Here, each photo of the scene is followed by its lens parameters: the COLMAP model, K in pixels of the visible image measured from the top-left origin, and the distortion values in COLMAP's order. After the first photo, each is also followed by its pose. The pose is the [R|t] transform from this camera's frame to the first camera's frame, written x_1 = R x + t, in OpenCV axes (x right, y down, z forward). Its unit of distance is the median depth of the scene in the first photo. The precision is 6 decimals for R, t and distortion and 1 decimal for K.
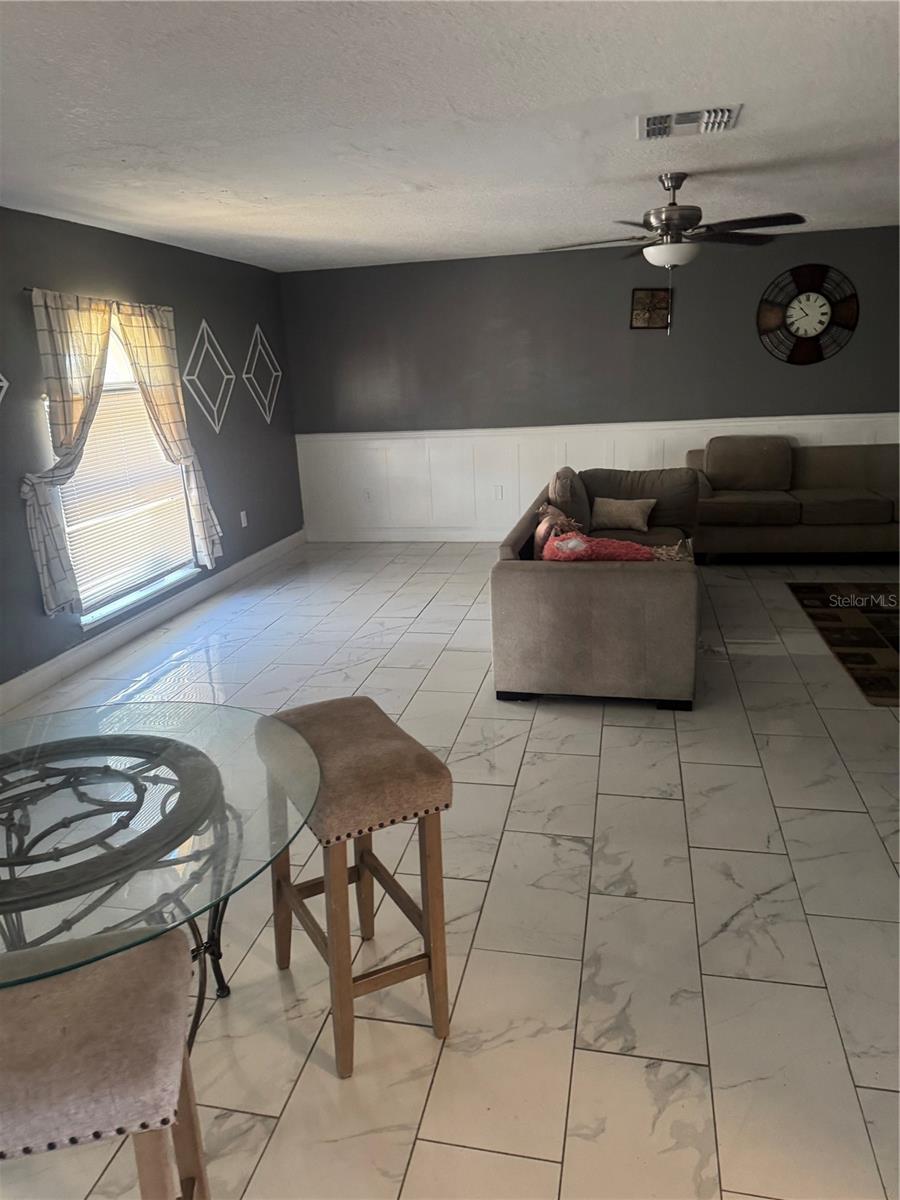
lens RADIAL K [[835.4, 0, 450.2], [0, 835.4, 600.4], [0, 0, 1]] dist [0.062753, -0.071552]
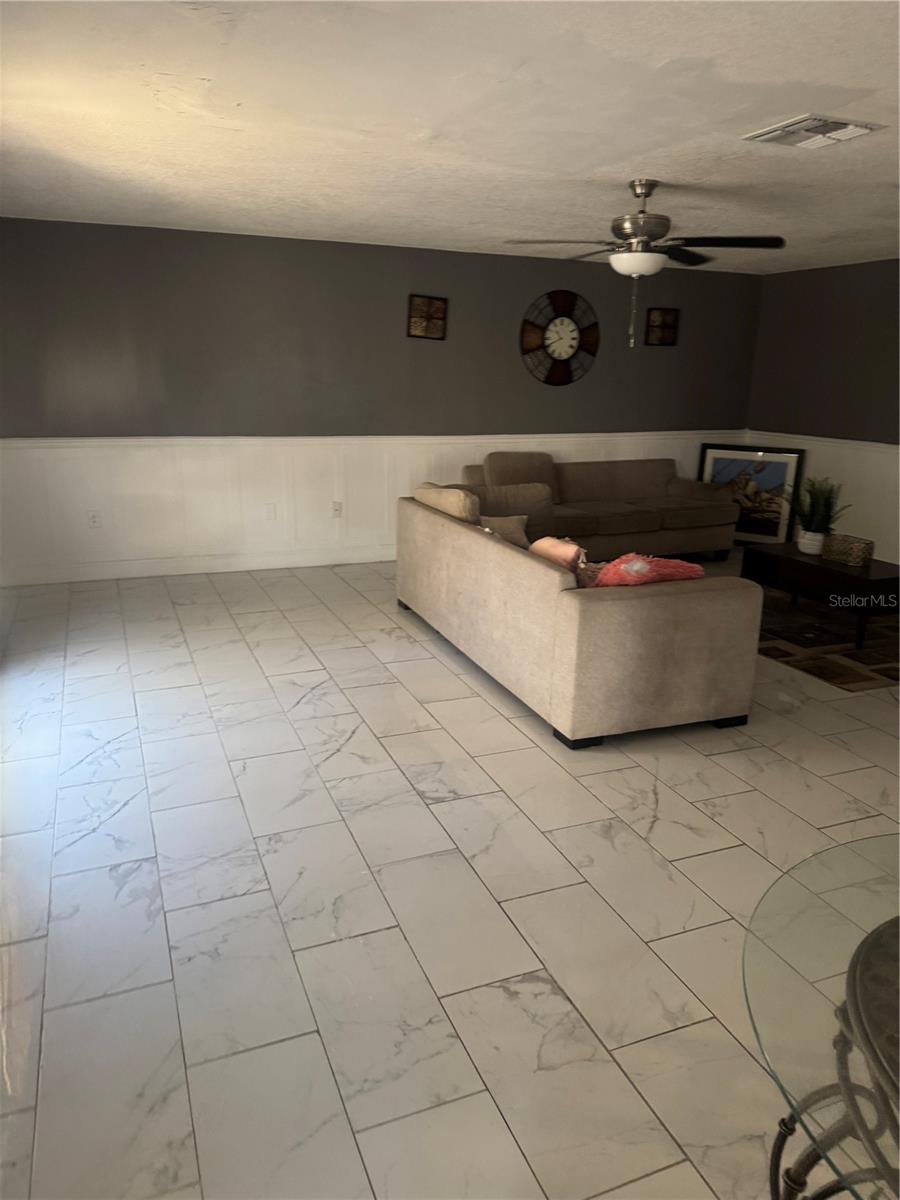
lens RADIAL K [[835.4, 0, 454.1], [0, 835.4, 611.3], [0, 0, 1]] dist [0.062753, -0.071552]
pose [[0.822734, -0.097228, 0.560049, -0.379278], [0.098961, 0.994716, 0.027312, -0.044501], [-0.559746, 0.032952, 0.828009, 0.247961]]
